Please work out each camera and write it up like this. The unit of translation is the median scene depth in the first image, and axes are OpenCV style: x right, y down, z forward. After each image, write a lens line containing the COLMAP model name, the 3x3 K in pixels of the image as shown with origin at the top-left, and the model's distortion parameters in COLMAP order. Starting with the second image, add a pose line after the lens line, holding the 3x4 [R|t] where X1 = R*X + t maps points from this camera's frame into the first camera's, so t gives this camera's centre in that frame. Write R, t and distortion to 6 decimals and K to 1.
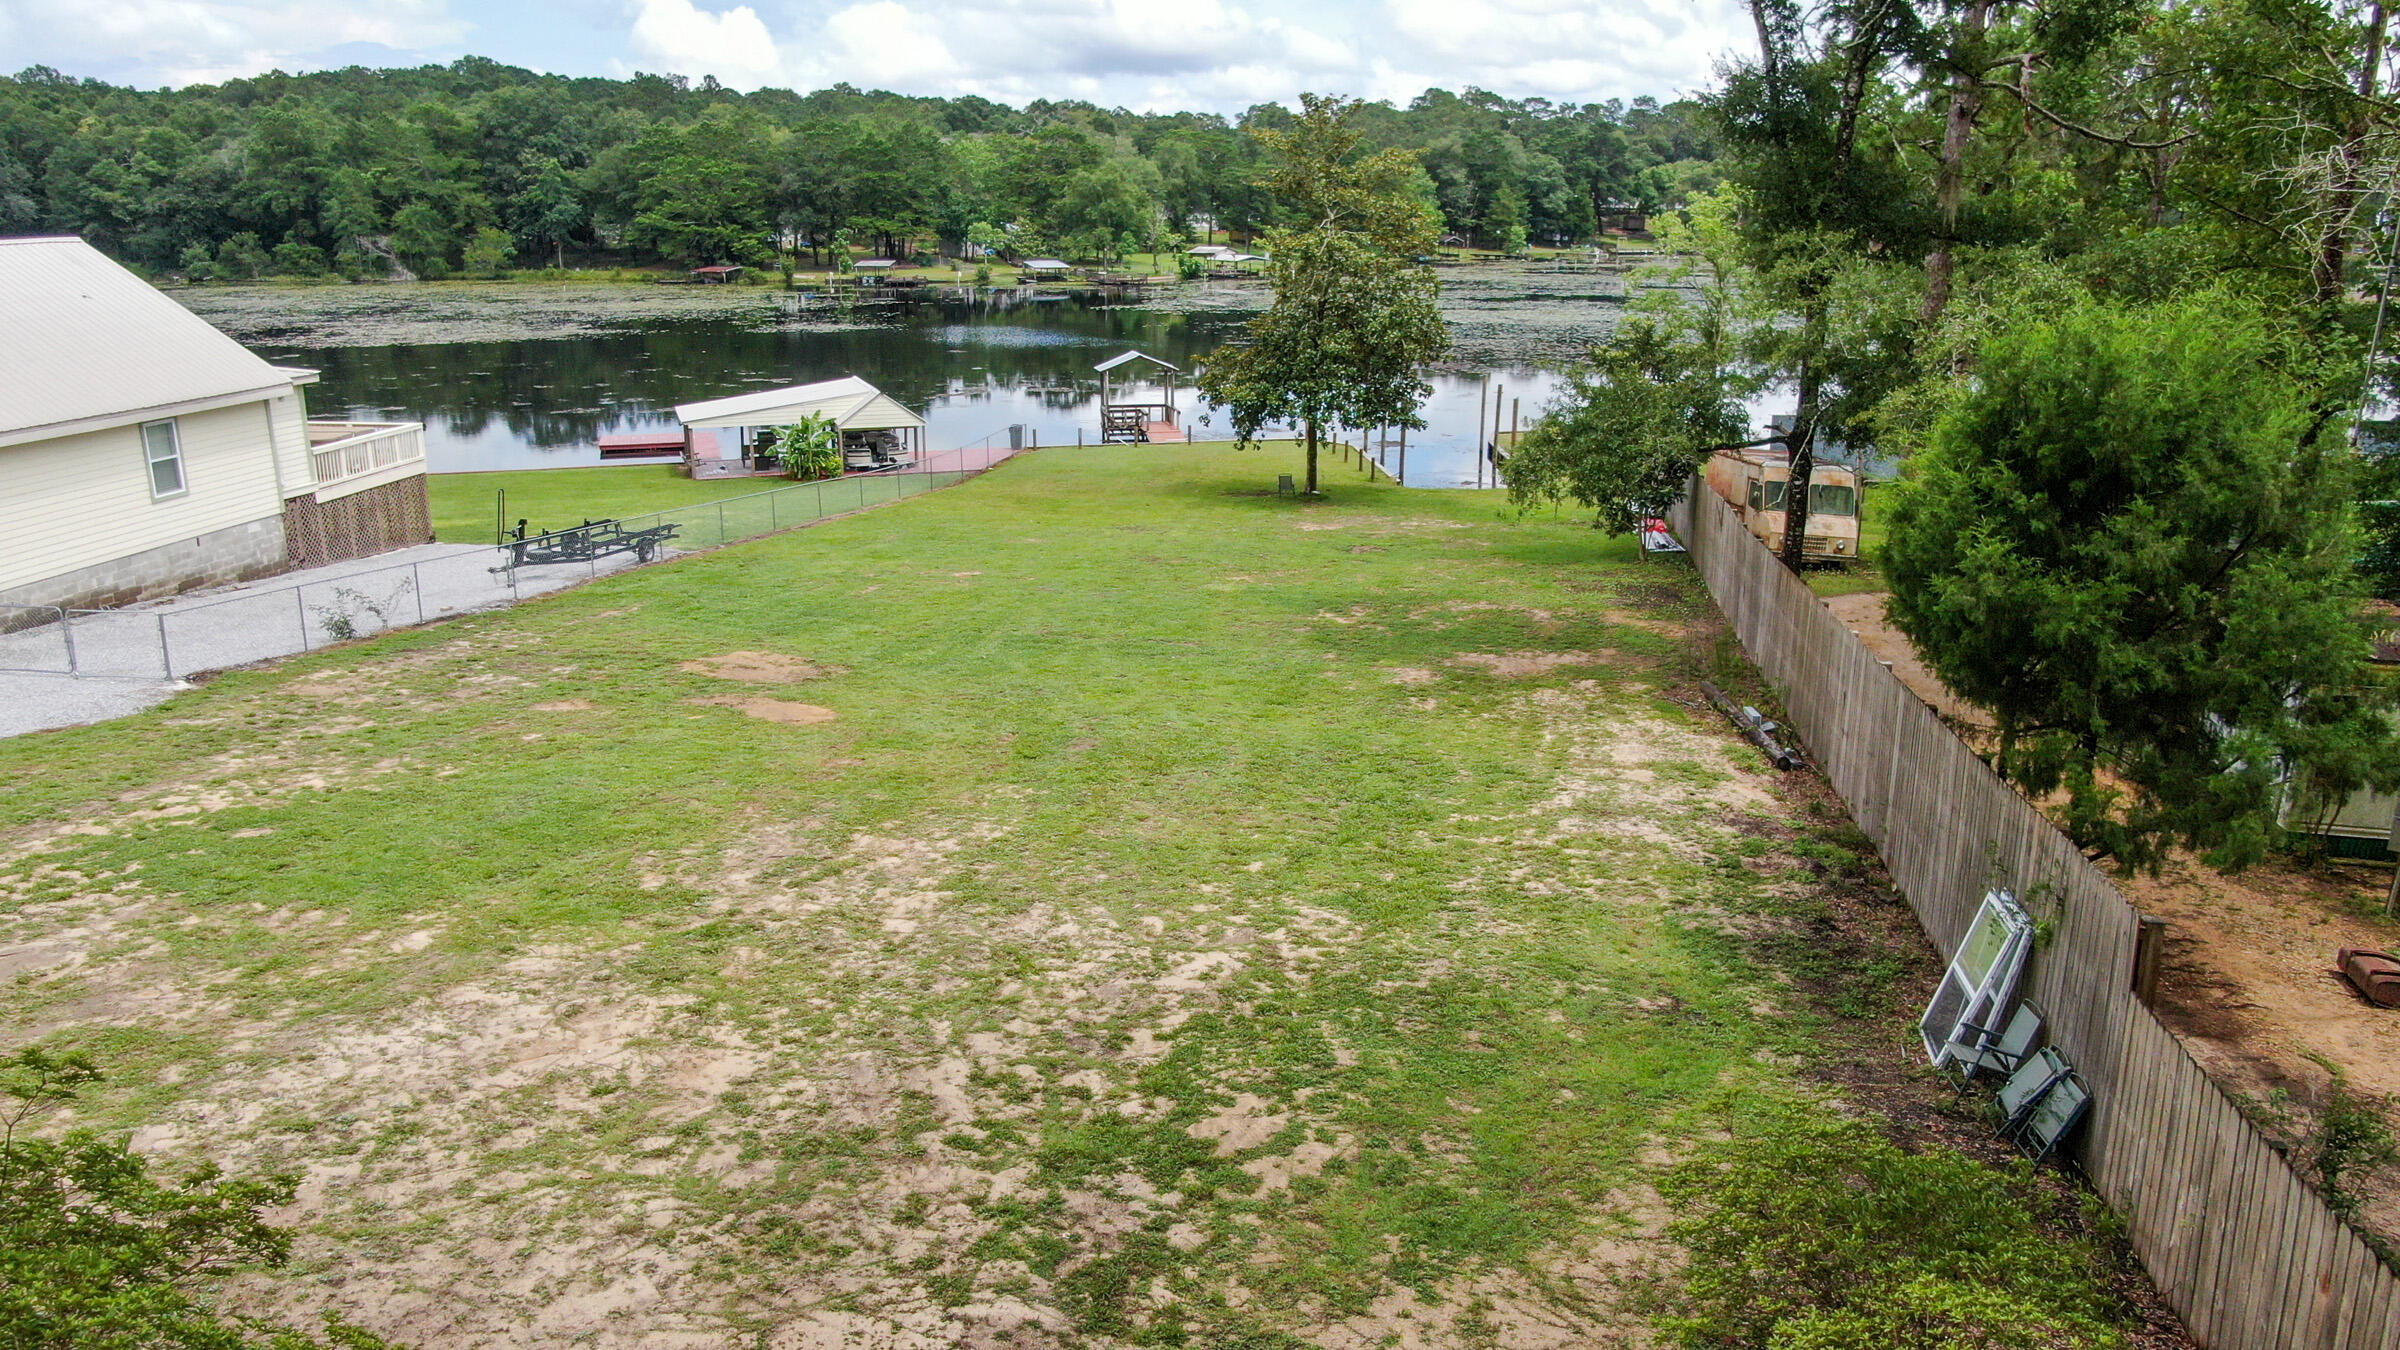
lens RADIAL K [[1722.3, 0, 1198.3], [0, 1722.3, 679.2], [0, 0, 1]] dist [-0.020991, 0.009012]
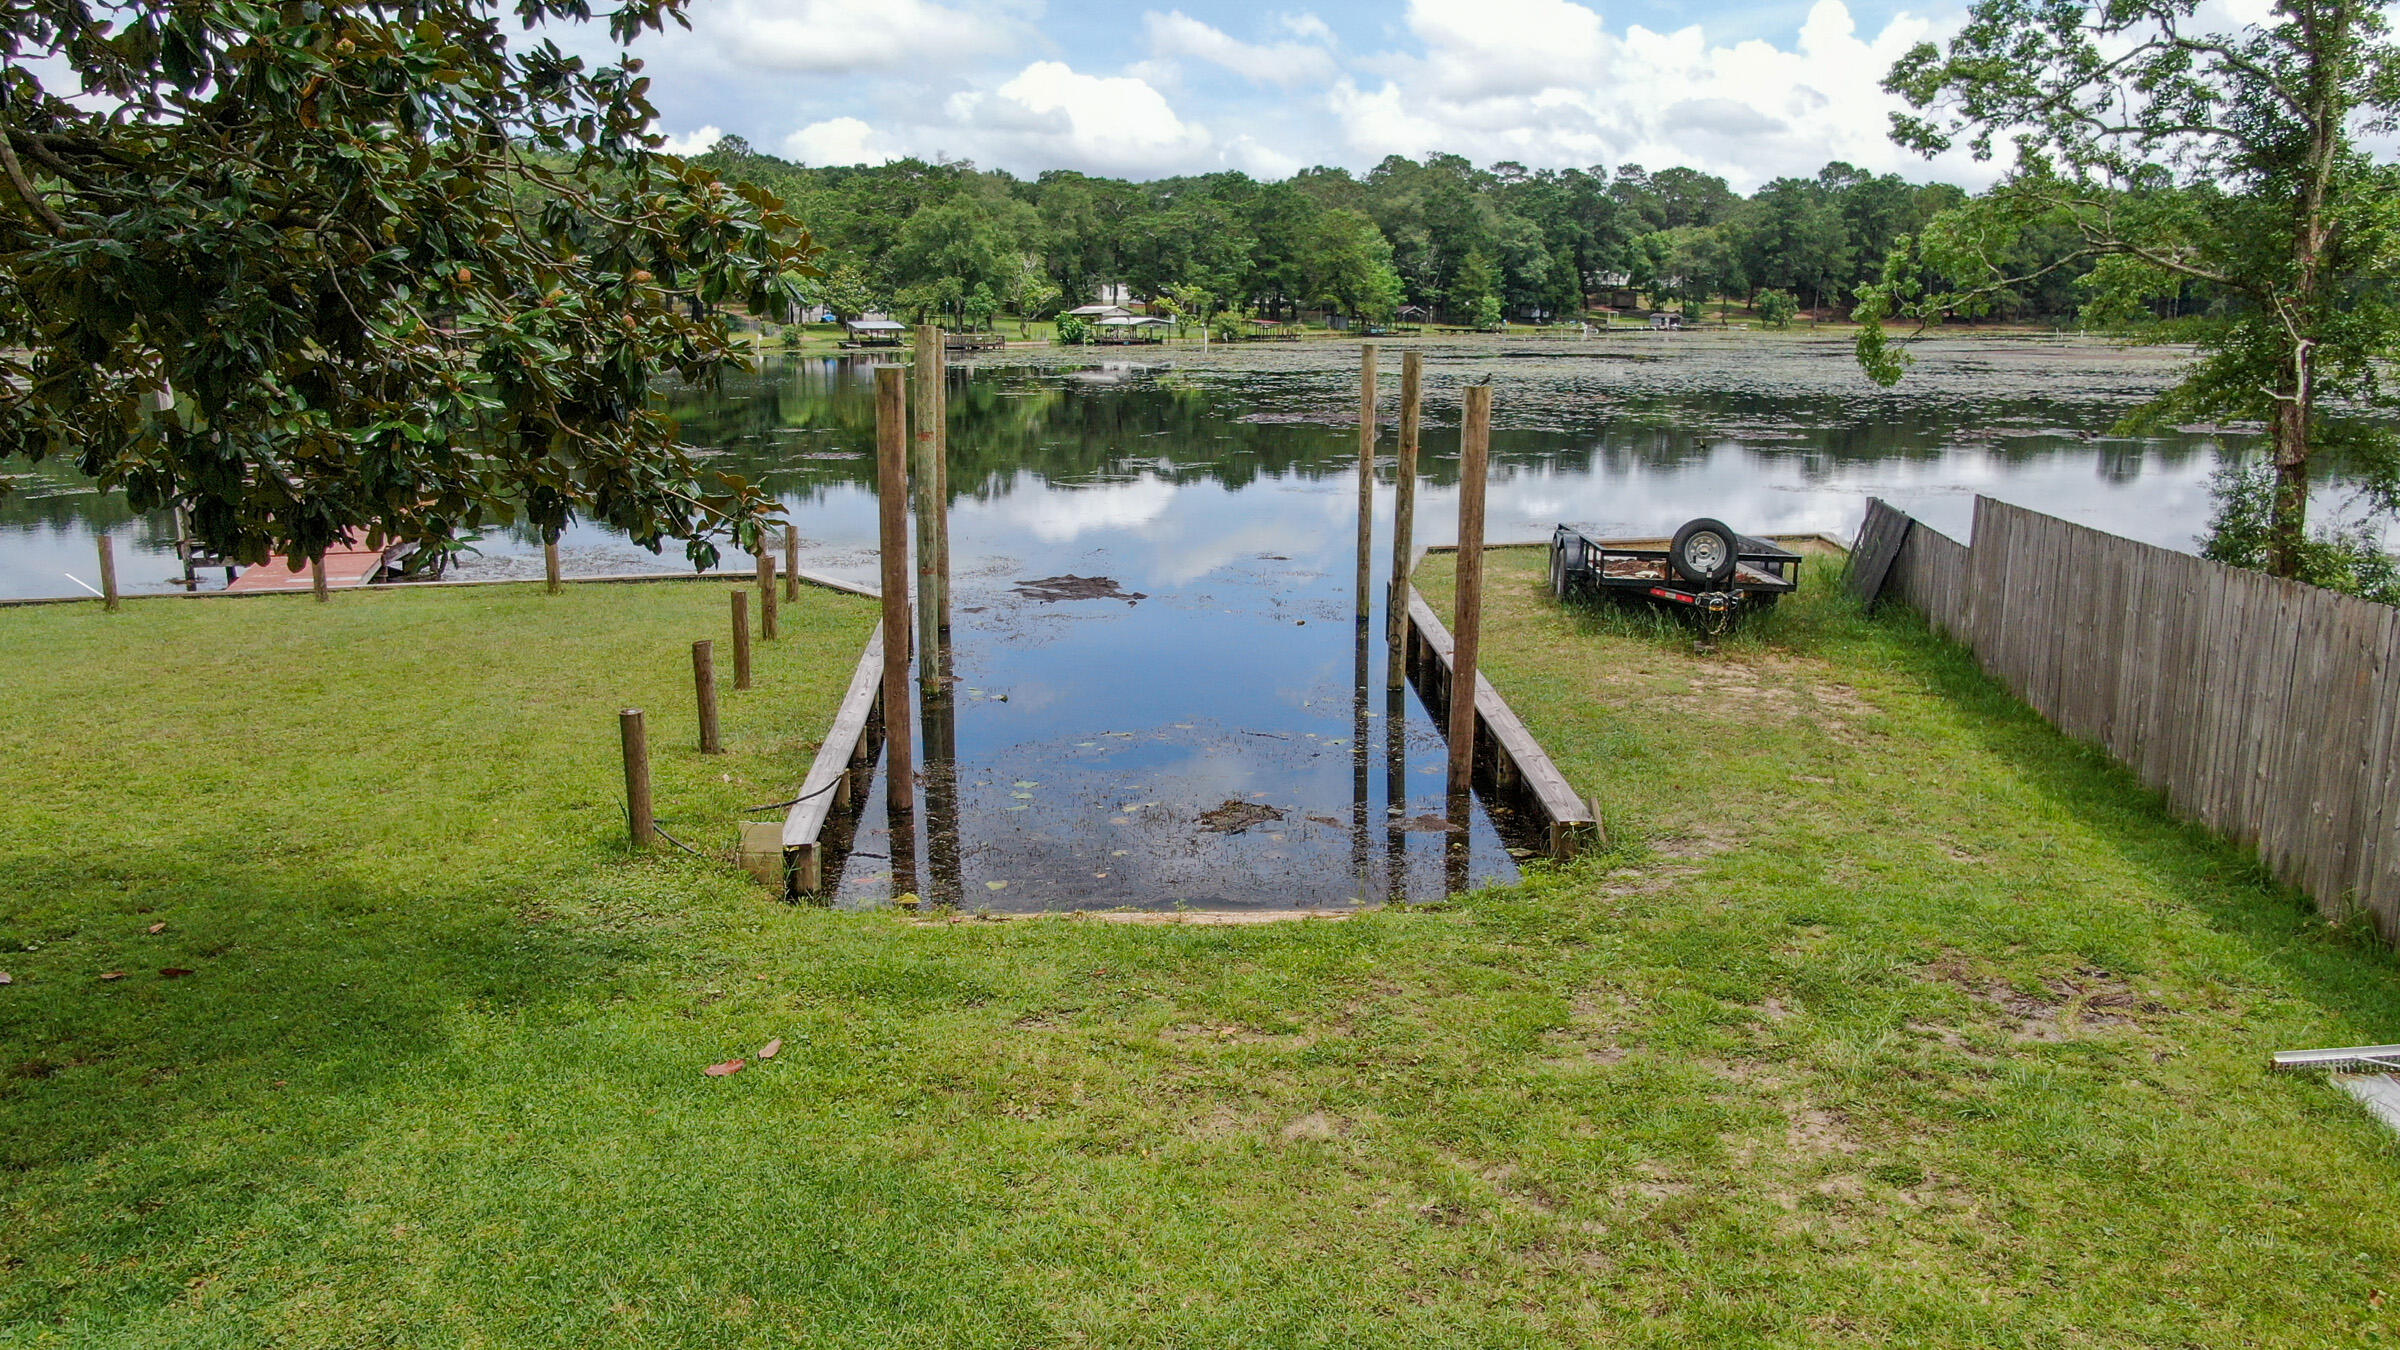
lens RADIAL K [[1722.3, 0, 1197.4], [0, 1722.3, 675.5], [0, 0, 1]] dist [-0.020991, 0.009012]
pose [[0.999933, -0.004374, 0.010687, 0.212371], [0.005051, 0.997923, -0.064224, -0.163056], [-0.010384, 0.064273, 0.997878, 1.126833]]
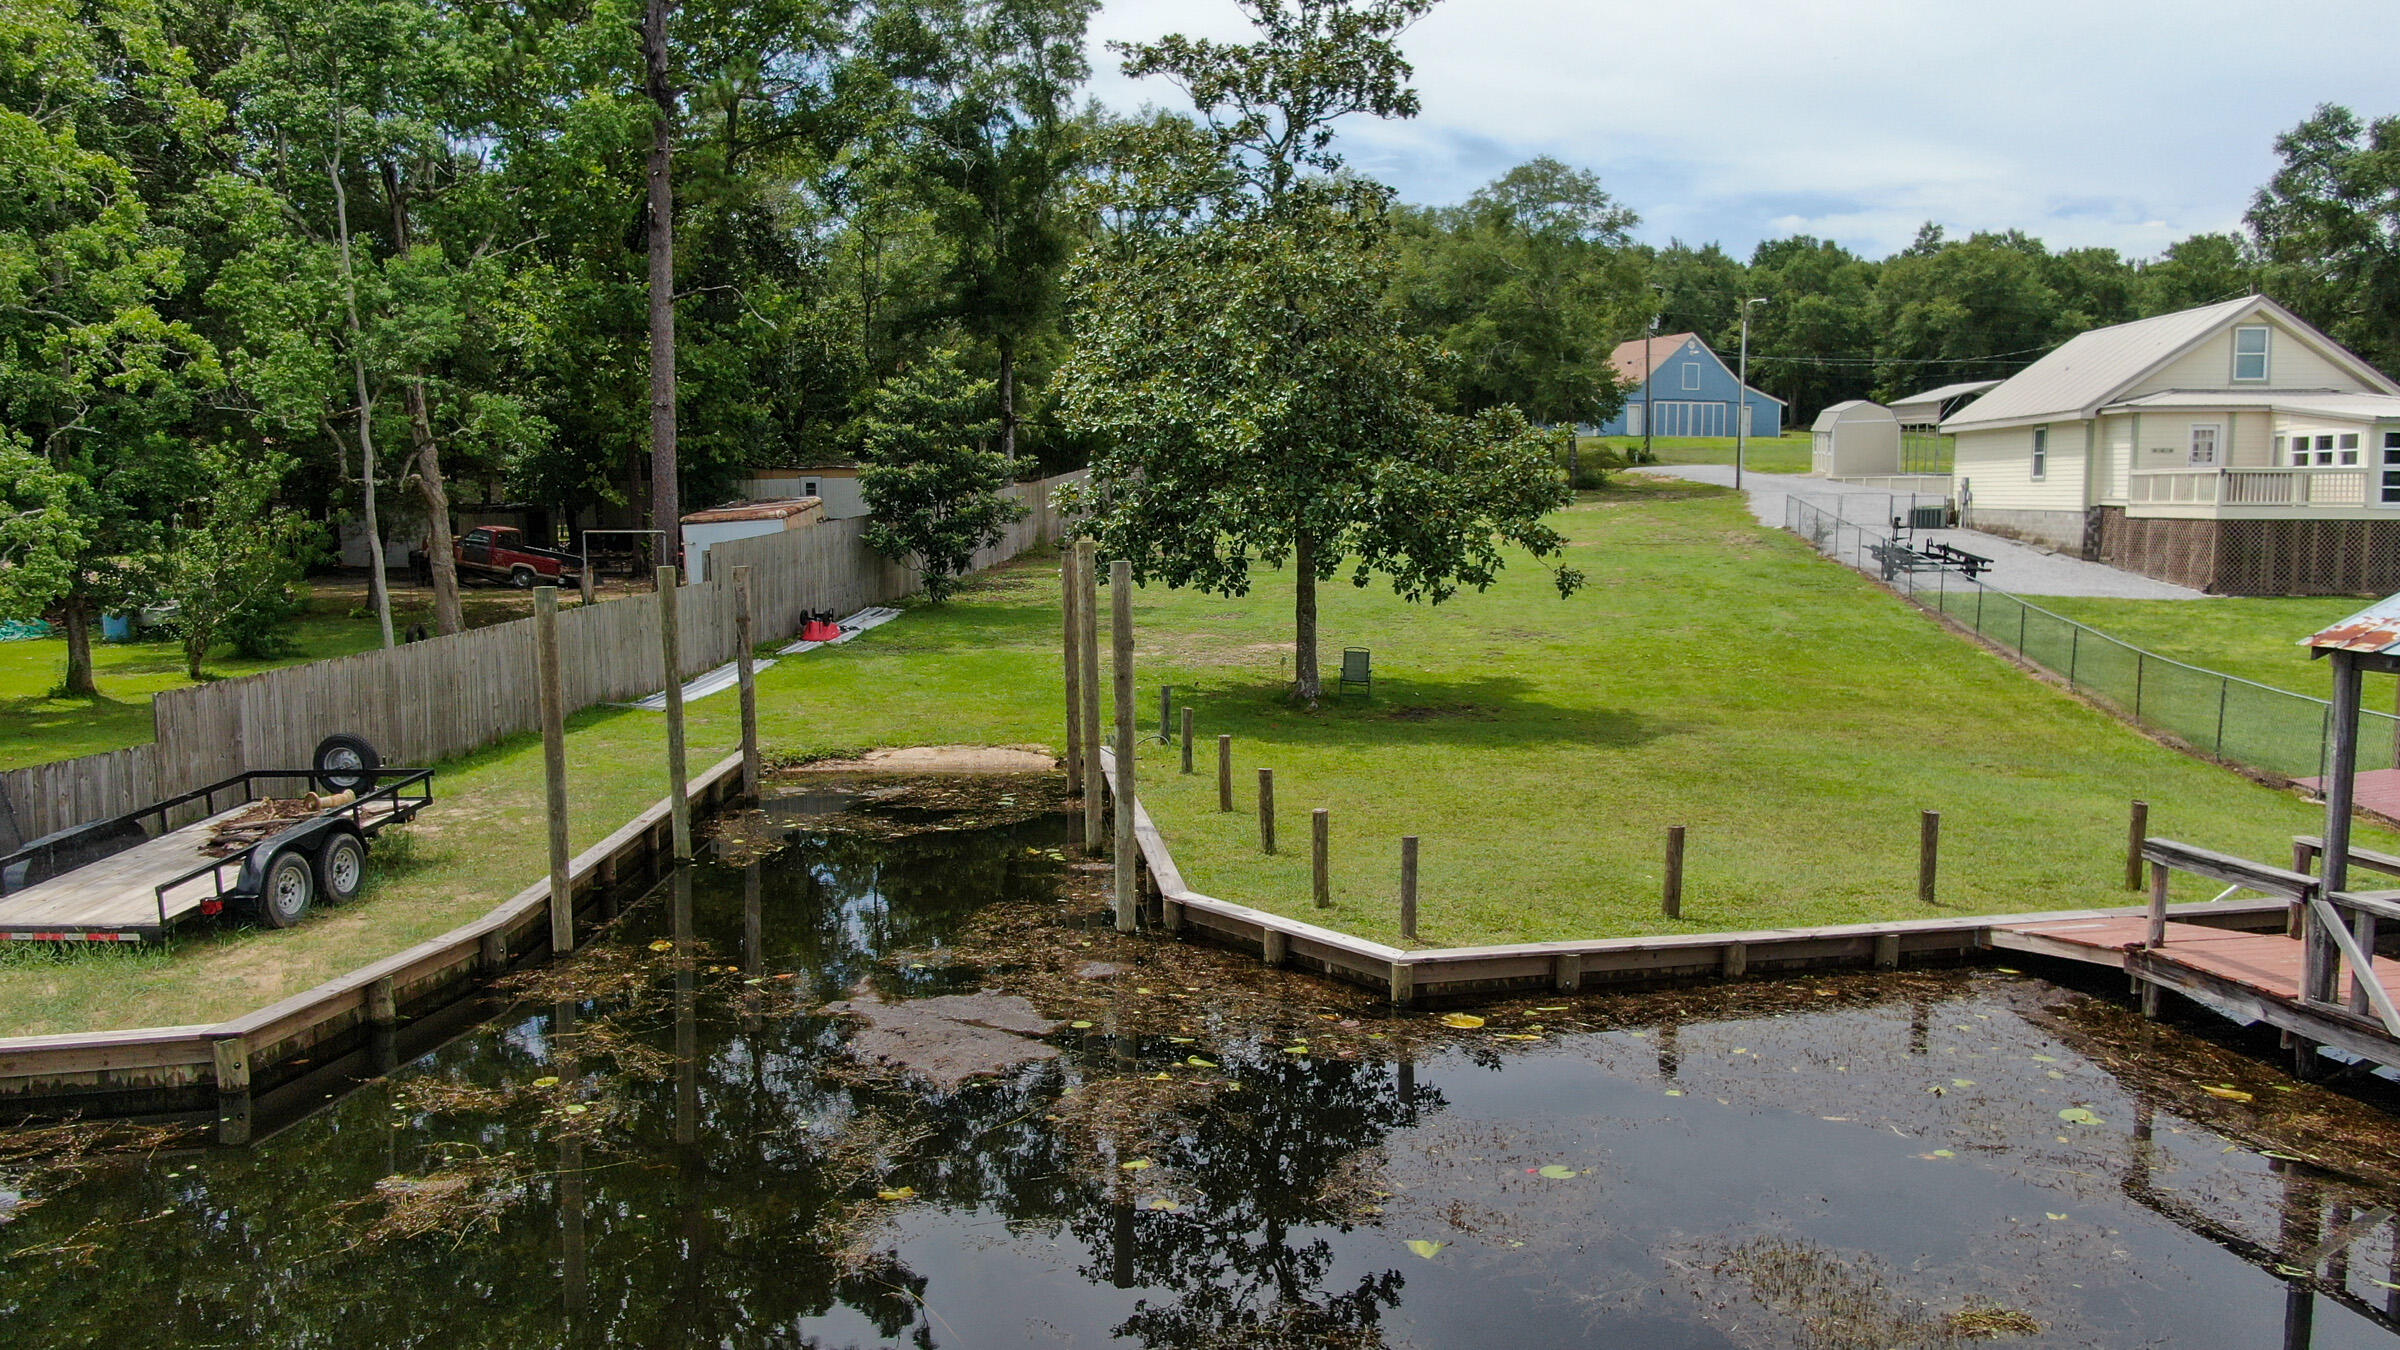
lens RADIAL K [[1722.3, 0, 1202.2], [0, 1722.3, 672.8], [0, 0, 1]] dist [-0.020991, 0.009012]
pose [[-0.998836, 0.007361, -0.047675, 0.151880], [-0.010829, 0.928855, 0.370285, -0.382571], [0.047009, 0.370370, -0.927694, 1.865786]]
